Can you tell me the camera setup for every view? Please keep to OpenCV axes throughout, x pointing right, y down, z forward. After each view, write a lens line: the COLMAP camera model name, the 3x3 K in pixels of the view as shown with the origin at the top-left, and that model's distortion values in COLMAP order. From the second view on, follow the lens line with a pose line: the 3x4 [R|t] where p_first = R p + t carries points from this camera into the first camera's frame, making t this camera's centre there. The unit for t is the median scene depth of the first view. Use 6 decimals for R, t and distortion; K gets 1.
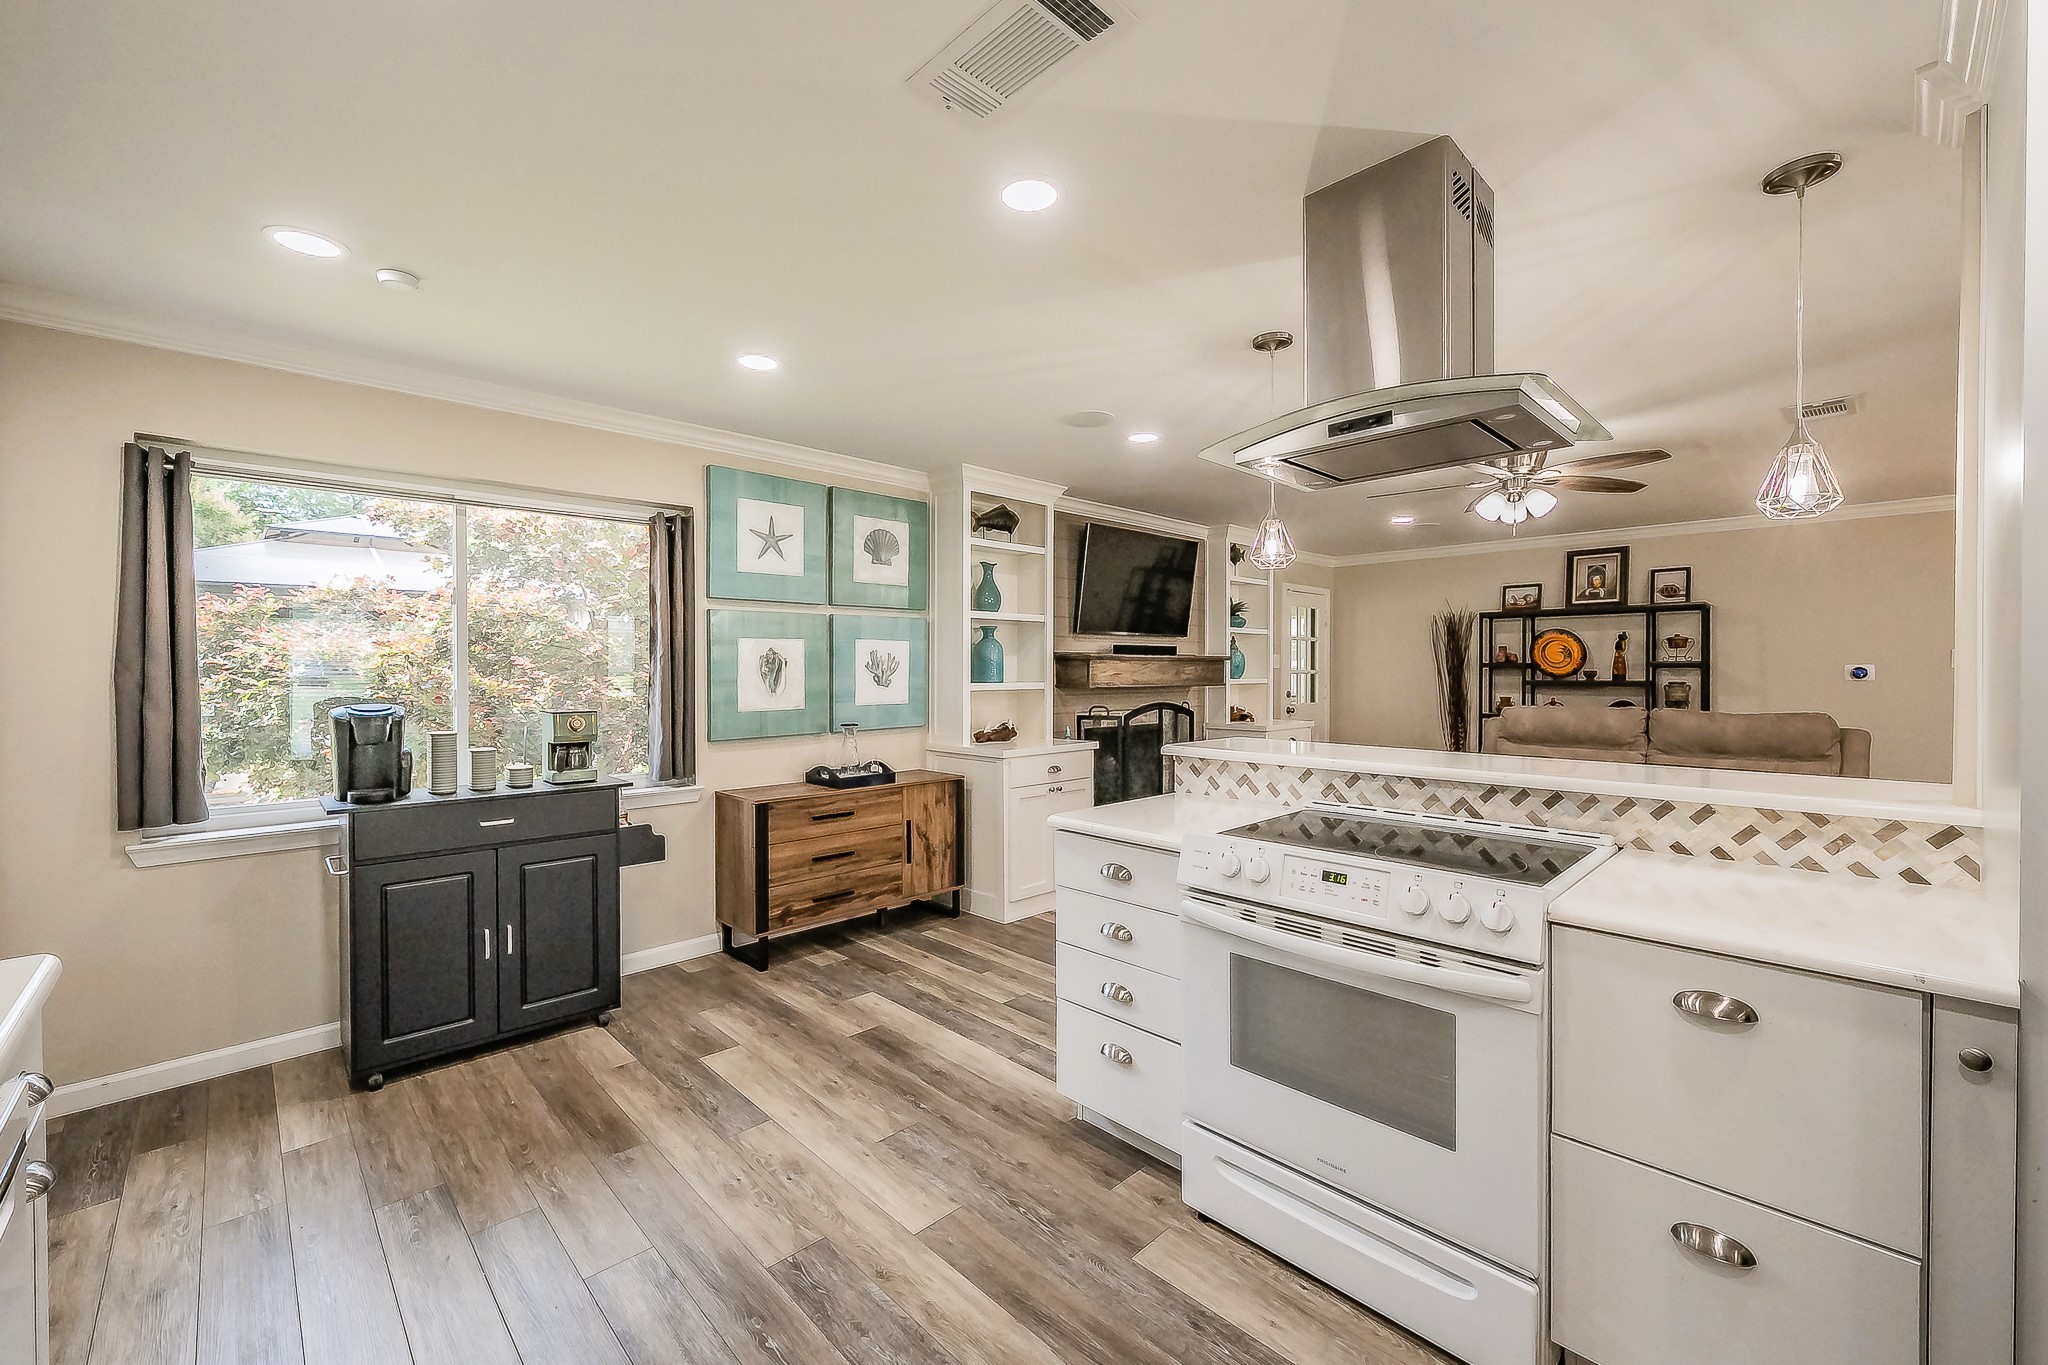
lens RADIAL K [[803.4, 0, 1041.1], [0, 803.4, 683.8], [0, 0, 1]] dist [0.000168, 0.000108]
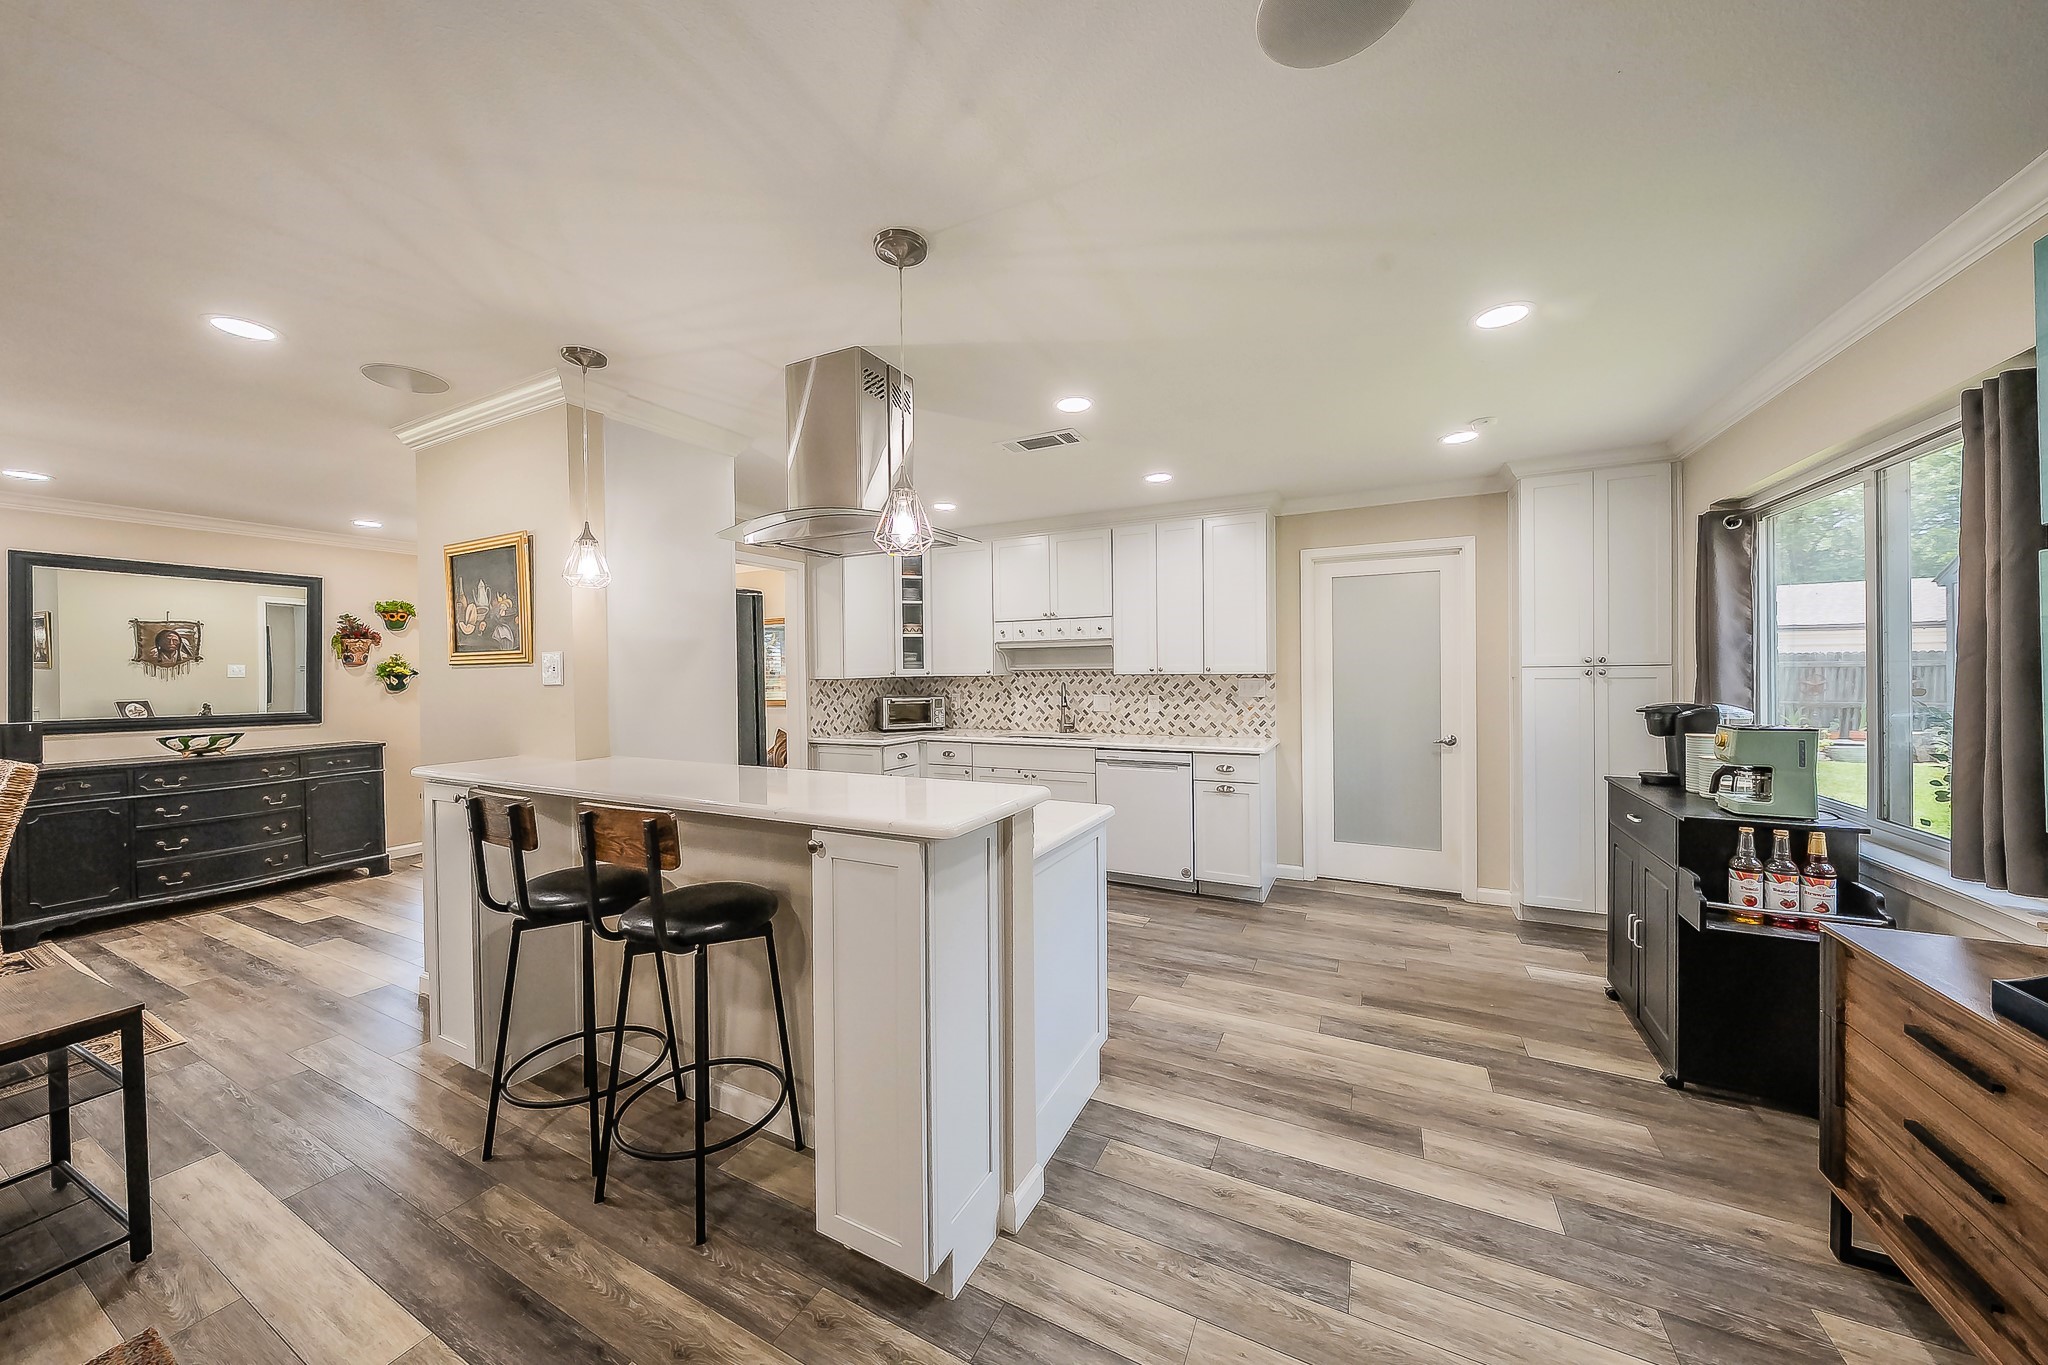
lens RADIAL K [[700.6, 0, 1031.4], [0, 700.6, 662.8], [0, 0, 1]] dist [-0.008959, 0.001903]
pose [[-0.946800, 0.010545, -0.321651, 0.260994], [0.008471, 0.999933, 0.007845, -0.033127], [0.321712, 0.004703, -0.946826, 1.112948]]
